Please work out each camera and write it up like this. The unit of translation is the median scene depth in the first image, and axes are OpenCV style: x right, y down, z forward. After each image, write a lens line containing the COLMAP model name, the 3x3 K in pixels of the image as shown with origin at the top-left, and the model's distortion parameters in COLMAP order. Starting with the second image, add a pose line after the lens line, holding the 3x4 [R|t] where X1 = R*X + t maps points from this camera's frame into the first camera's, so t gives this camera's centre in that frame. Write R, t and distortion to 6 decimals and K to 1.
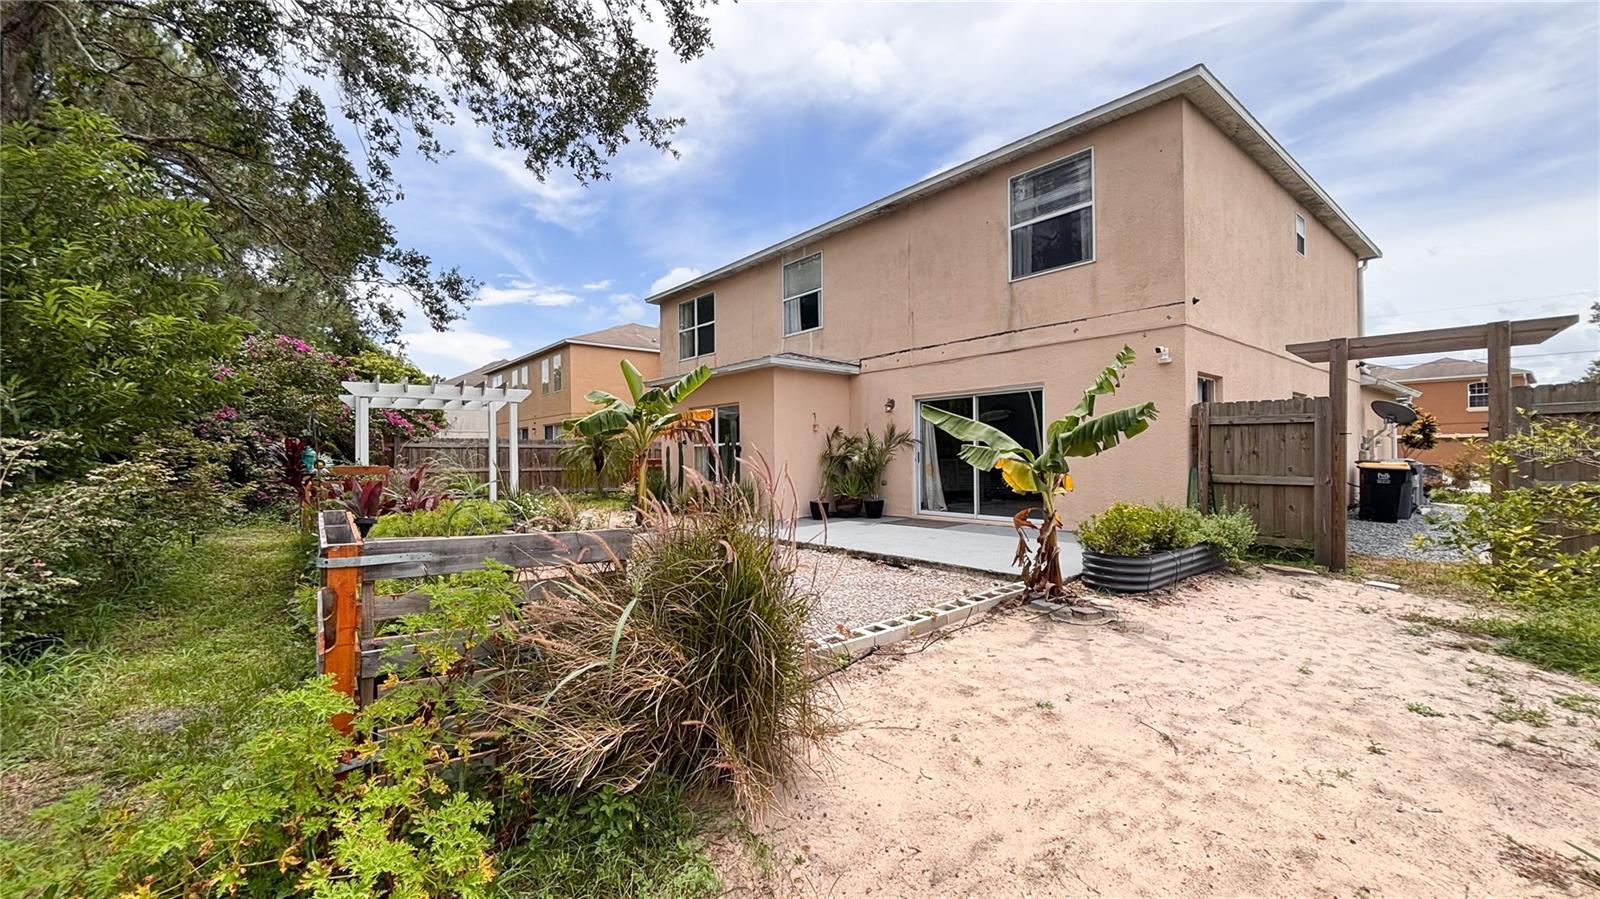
lens RADIAL K [[641.8, 0, 795.5], [0, 641.8, 457.6], [0, 0, 1]] dist [-0.001505, -0.000983]
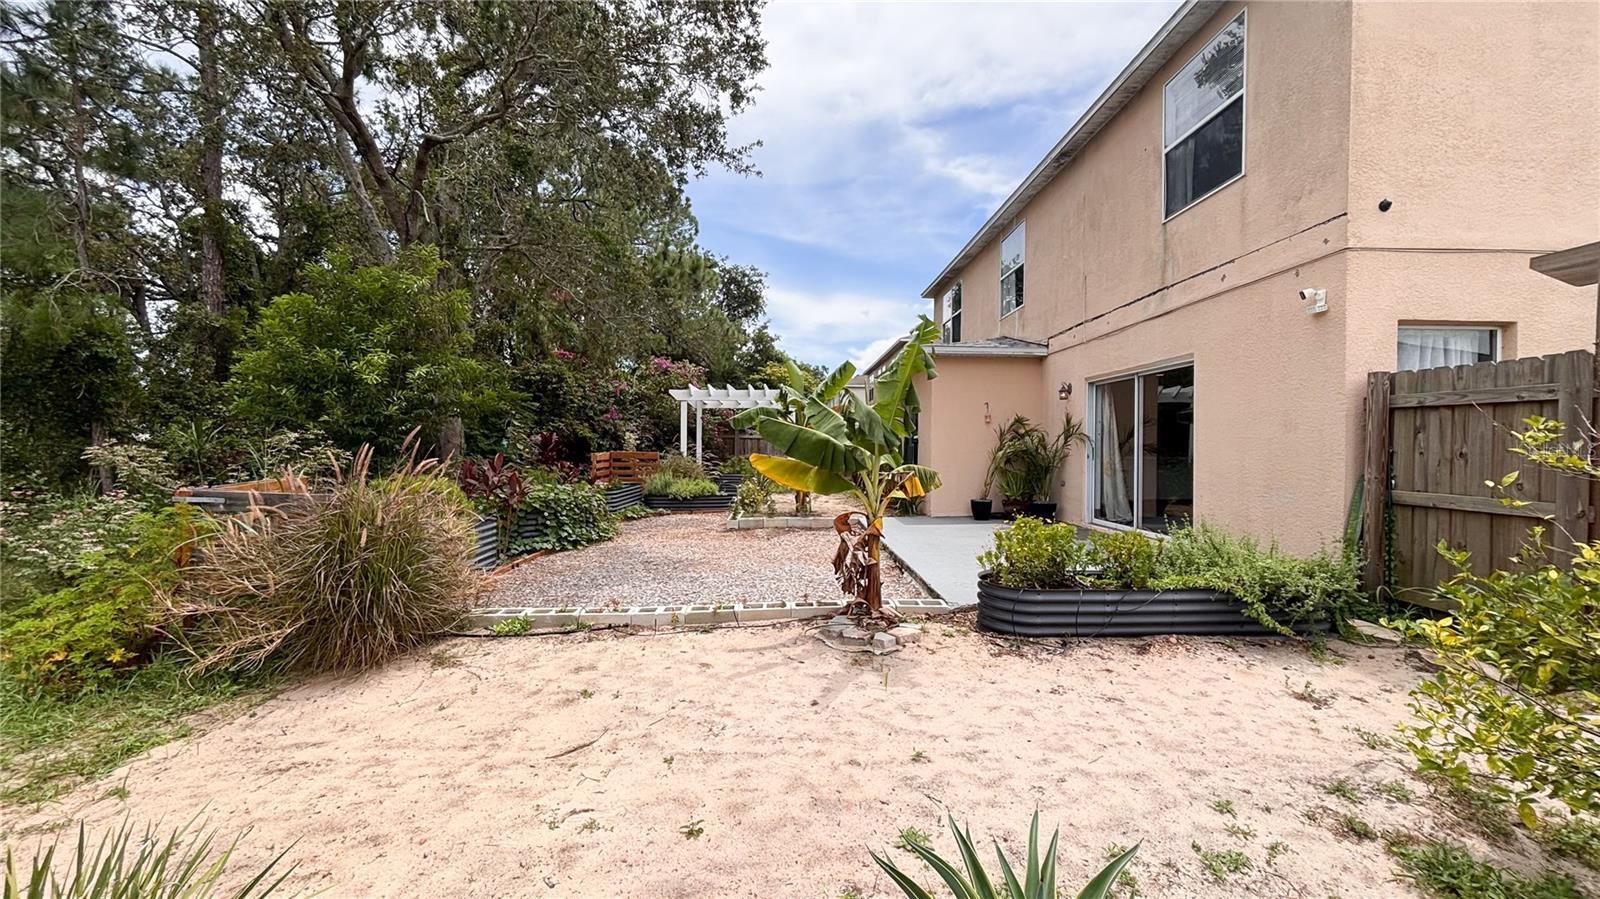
lens RADIAL K [[641.8, 0, 802.9], [0, 641.8, 453.5], [0, 0, 1]] dist [-0.001505, -0.000983]
pose [[0.790152, 0.019217, -0.612610, 0.571420], [-0.014403, 0.999815, 0.012786, -0.007715], [0.612742, -0.001279, 0.790282, 0.177754]]
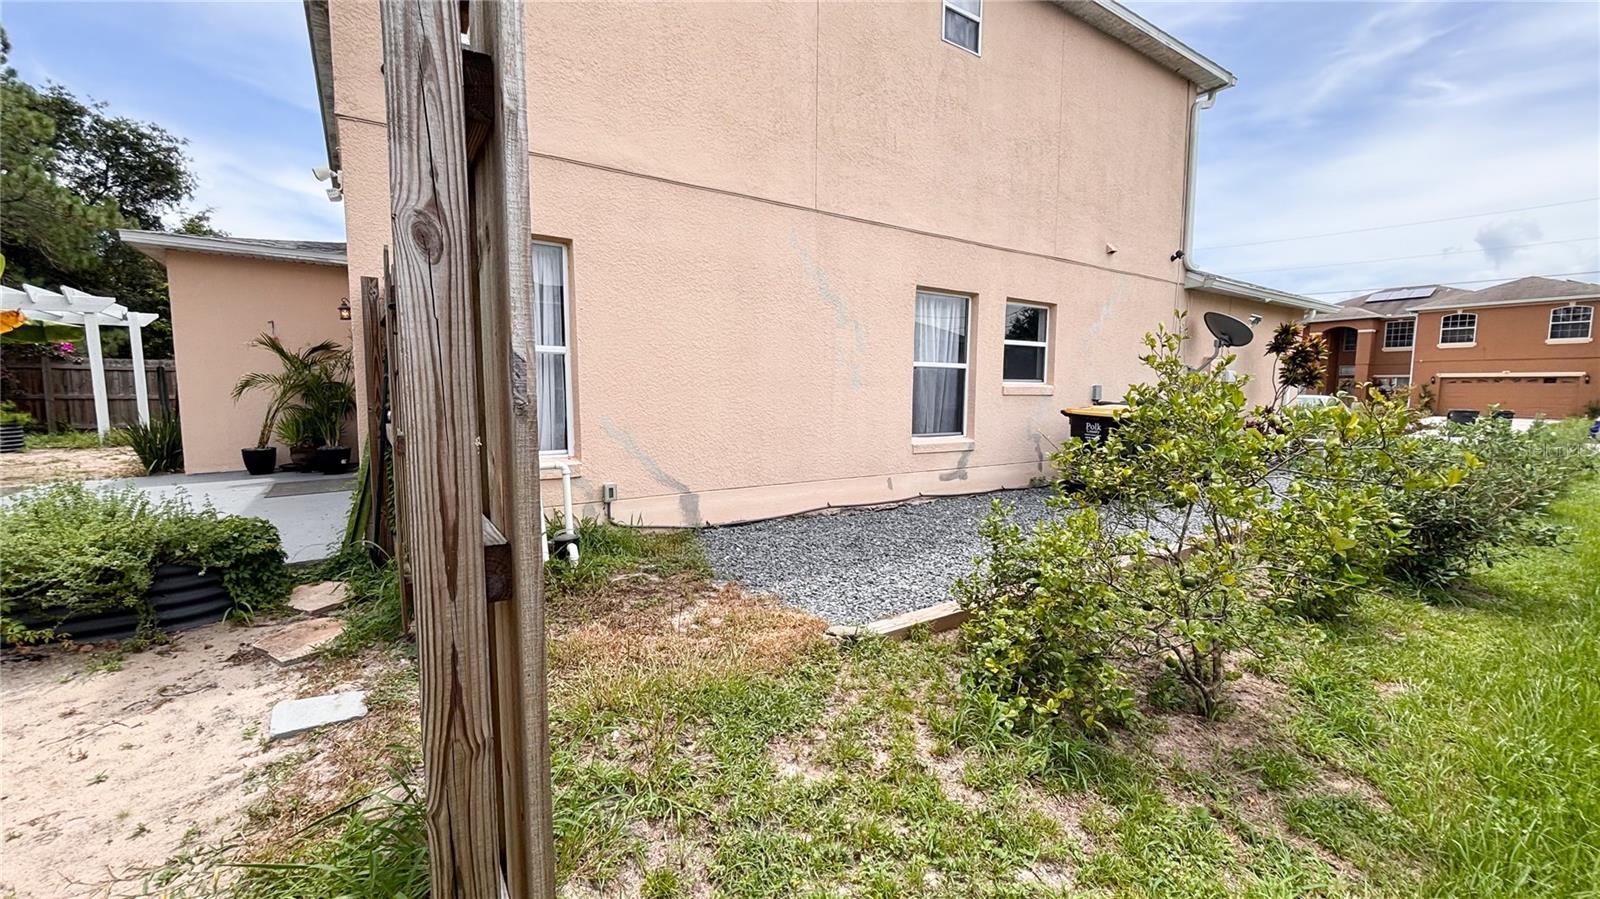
lens RADIAL K [[641.8, 0, 803.3], [0, 641.8, 457.7], [0, 0, 1]] dist [-0.001505, -0.000983]
pose [[0.995458, 0.022588, -0.092483, 1.001702], [-0.012466, 0.994007, 0.108601, -0.006946], [0.094382, -0.106955, 0.989774, 0.510464]]
